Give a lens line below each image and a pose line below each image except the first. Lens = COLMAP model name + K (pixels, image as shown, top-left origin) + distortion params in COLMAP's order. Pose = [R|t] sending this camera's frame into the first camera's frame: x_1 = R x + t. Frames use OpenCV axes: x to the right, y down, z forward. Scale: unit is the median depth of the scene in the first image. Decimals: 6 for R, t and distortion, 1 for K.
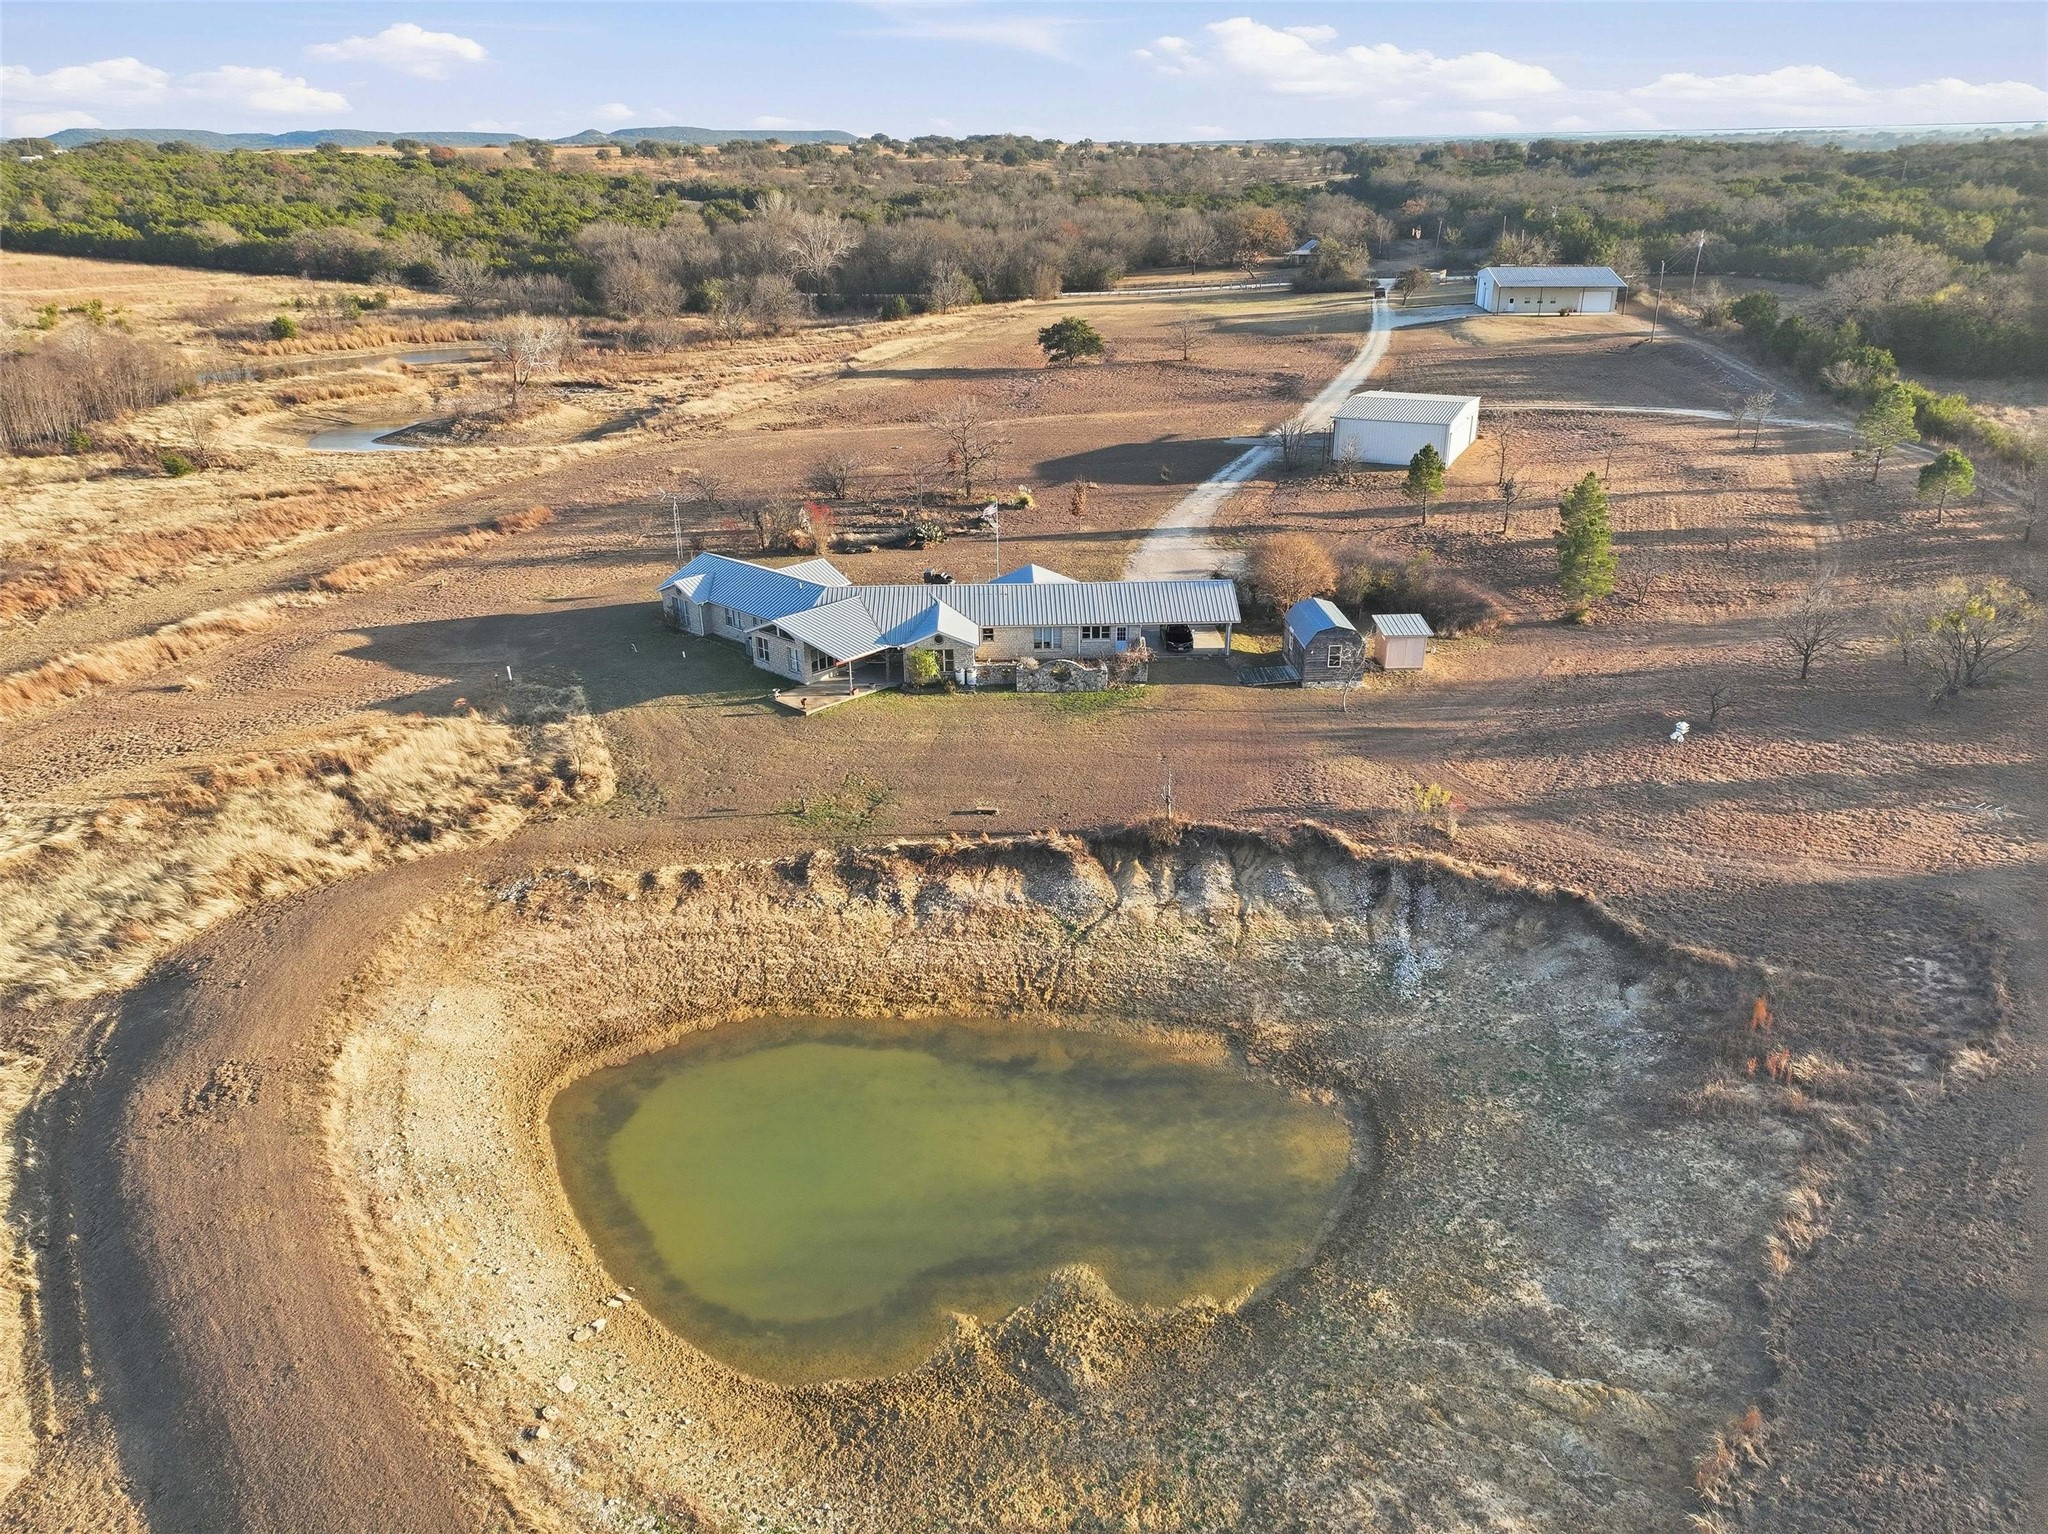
lens RADIAL K [[1437.4, 0, 1024.0], [0, 1437.4, 767.0], [0, 0, 1]] dist [-0.002465, 0.027737]
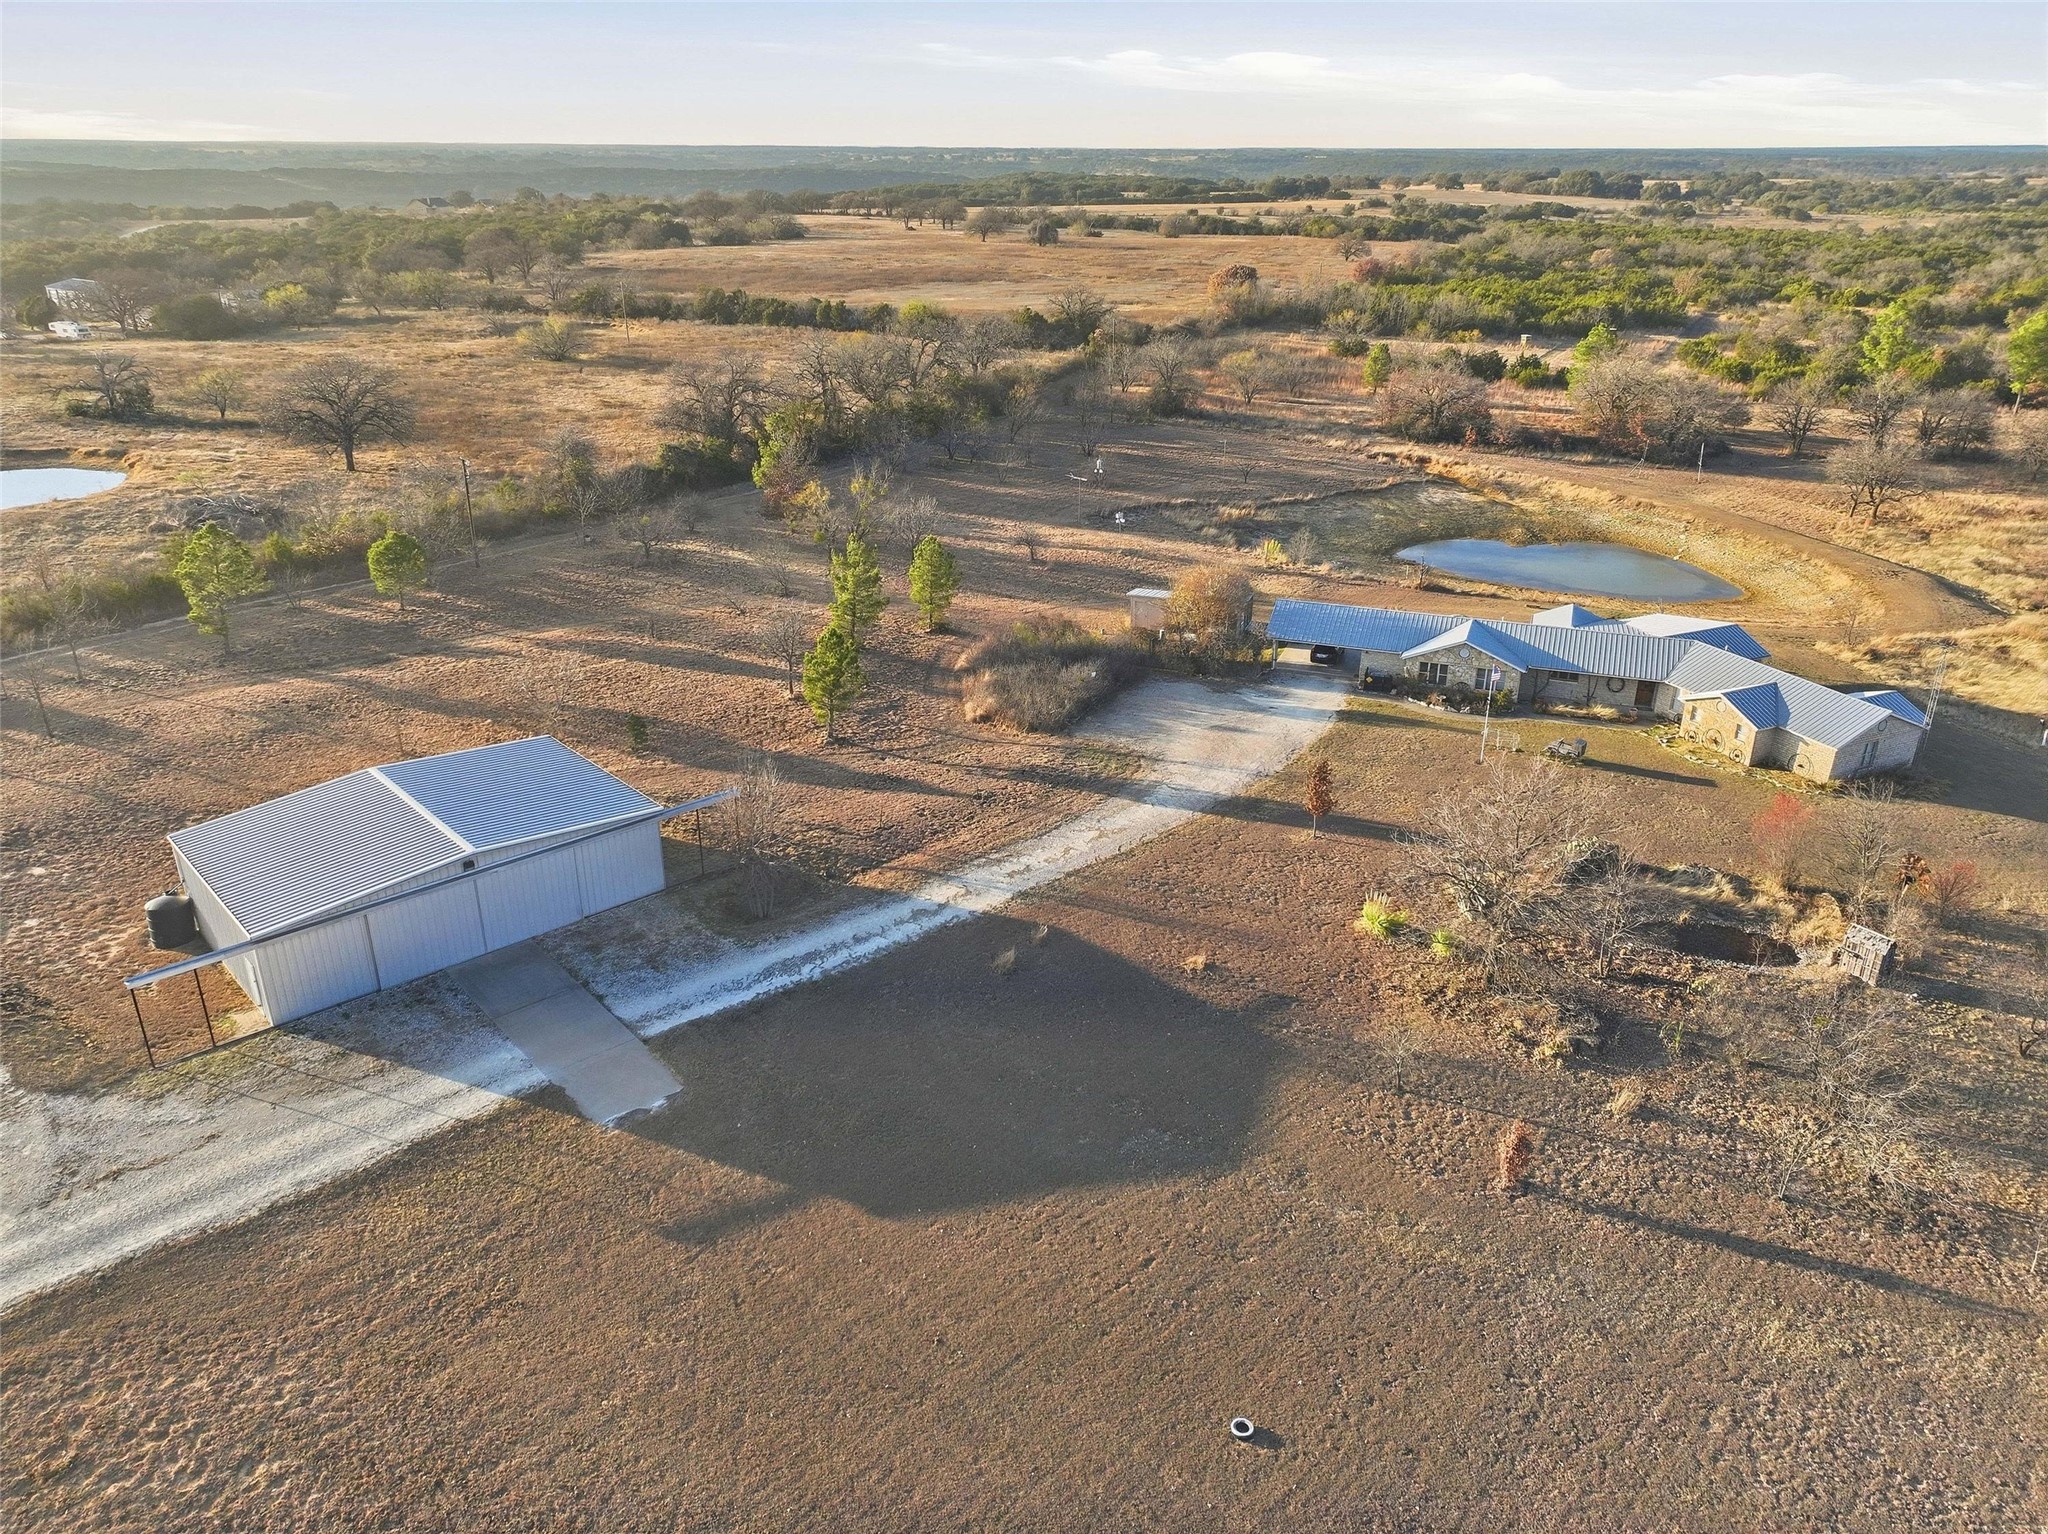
lens RADIAL K [[1437.4, 0, 1024.0], [0, 1437.4, 767.0], [0, 0, 1]] dist [-0.002465, 0.027737]
pose [[-0.923727, -0.153544, 0.350931, -0.027813], [0.152093, 0.693814, 0.703910, -0.312246], [-0.351562, 0.703595, -0.617542, 0.692356]]
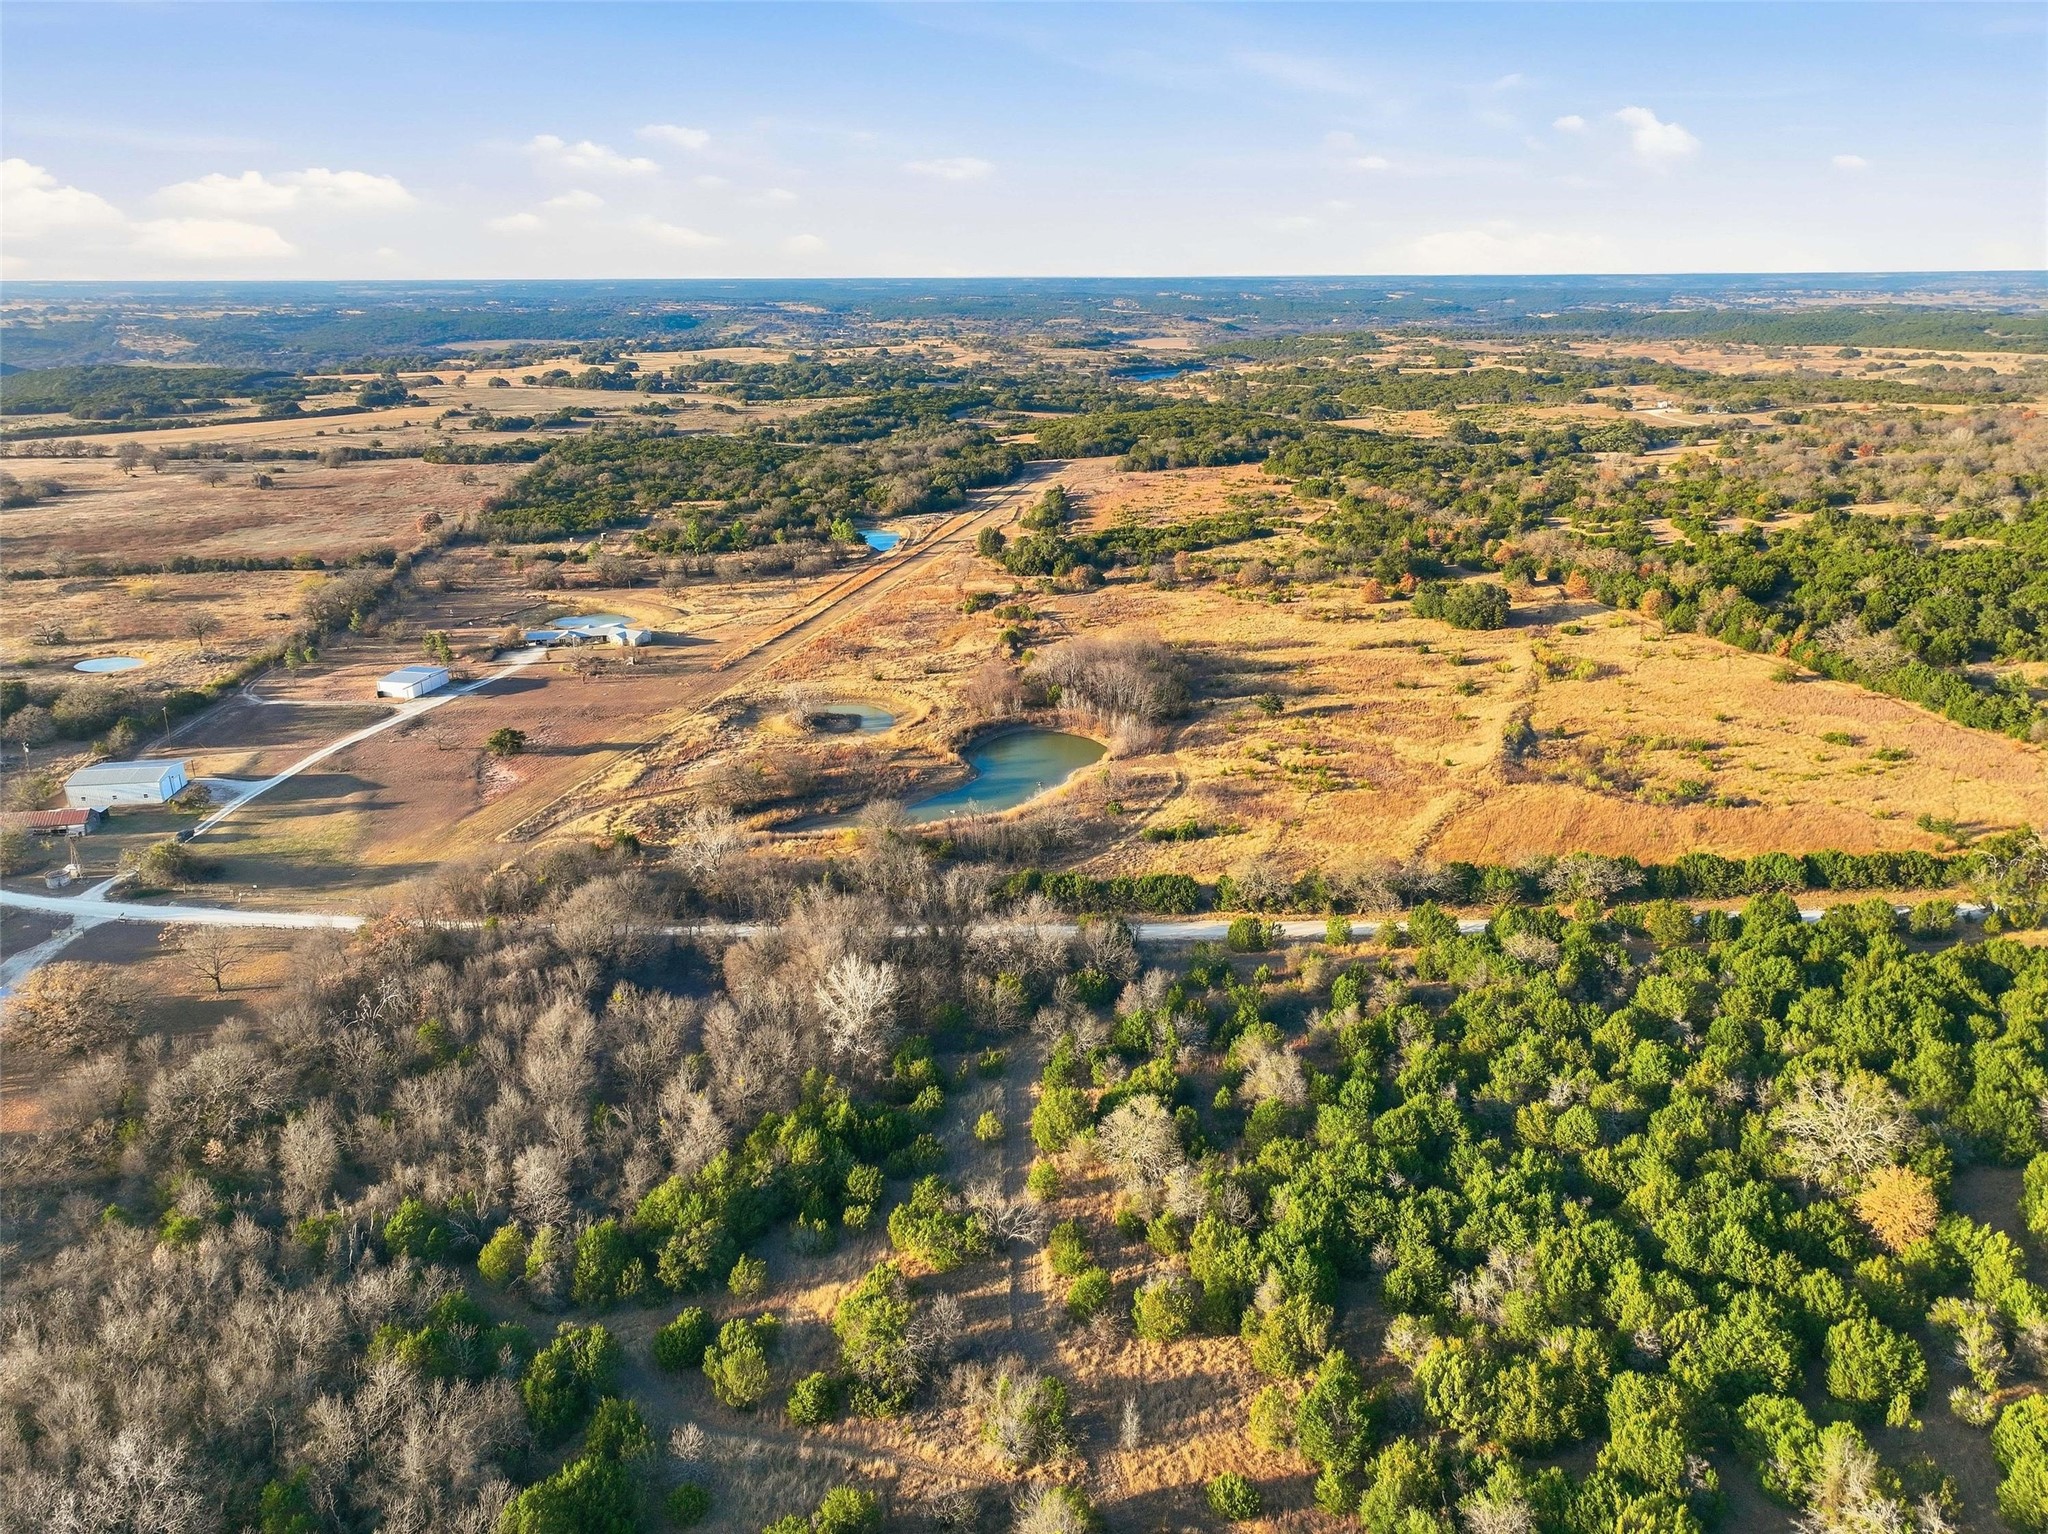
lens RADIAL K [[1437.4, 0, 1024.0], [0, 1437.4, 767.0], [0, 0, 1]] dist [-0.002465, 0.027737]
pose [[-0.975823, 0.076691, -0.204664, -0.181471], [-0.082747, 0.737076, 0.670725, -1.226743], [0.202291, 0.671444, -0.712910, 1.964135]]
